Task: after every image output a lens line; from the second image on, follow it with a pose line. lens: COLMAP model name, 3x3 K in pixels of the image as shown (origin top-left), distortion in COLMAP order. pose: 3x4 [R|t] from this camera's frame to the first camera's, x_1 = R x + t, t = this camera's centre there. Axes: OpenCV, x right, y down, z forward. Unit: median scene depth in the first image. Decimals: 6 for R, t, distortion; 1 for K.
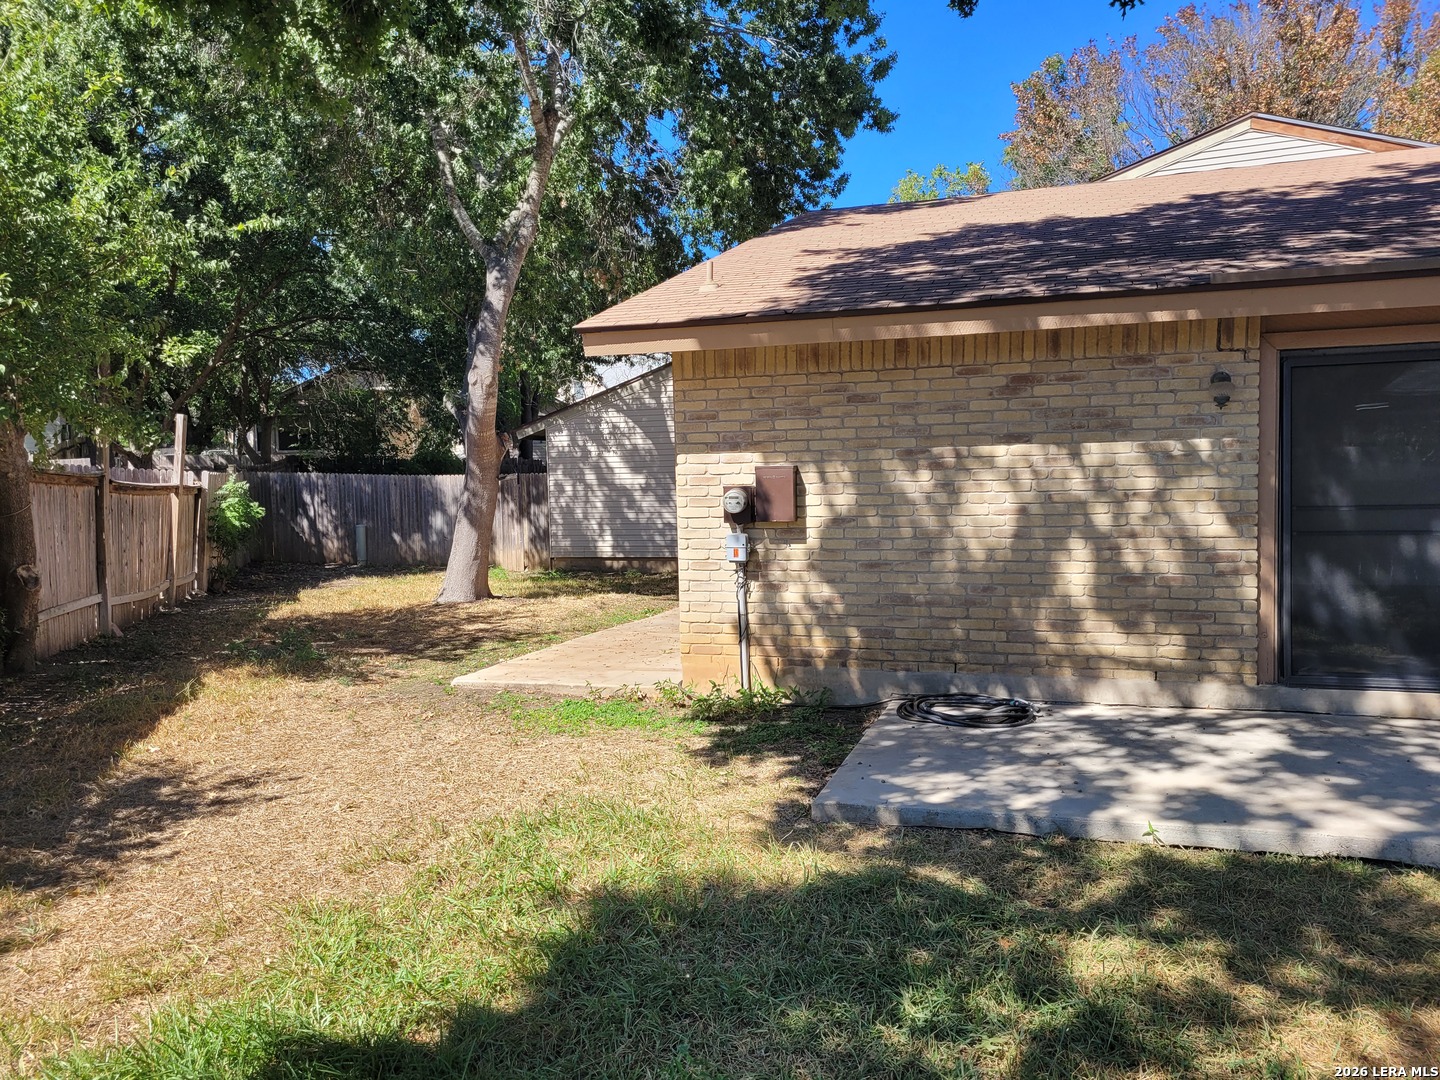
lens RADIAL K [[1084.9, 0, 708.9], [0, 1084.9, 537.4], [0, 0, 1]] dist [0.035903, 0.002589]
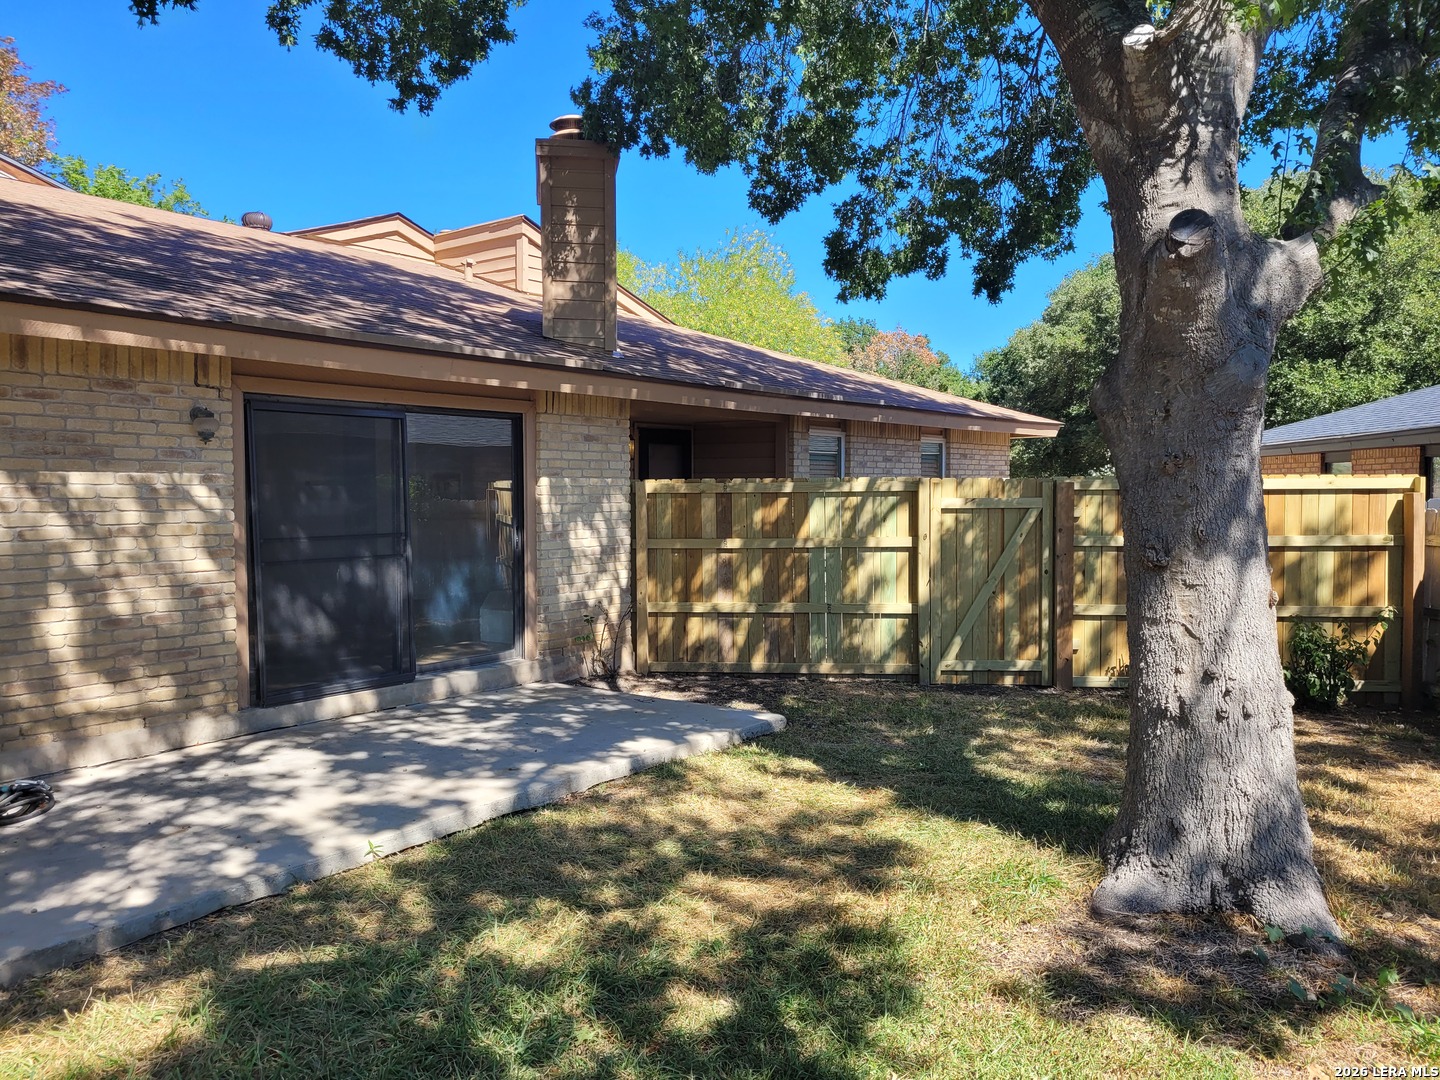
lens RADIAL K [[1084.9, 0, 708.7], [0, 1084.9, 542.6], [0, 0, 1]] dist [0.035903, 0.002589]
pose [[0.316044, -0.023694, 0.948449, -0.342367], [0.047848, 0.998814, 0.009008, -0.013852], [-0.947537, 0.042534, 0.316803, 0.246375]]
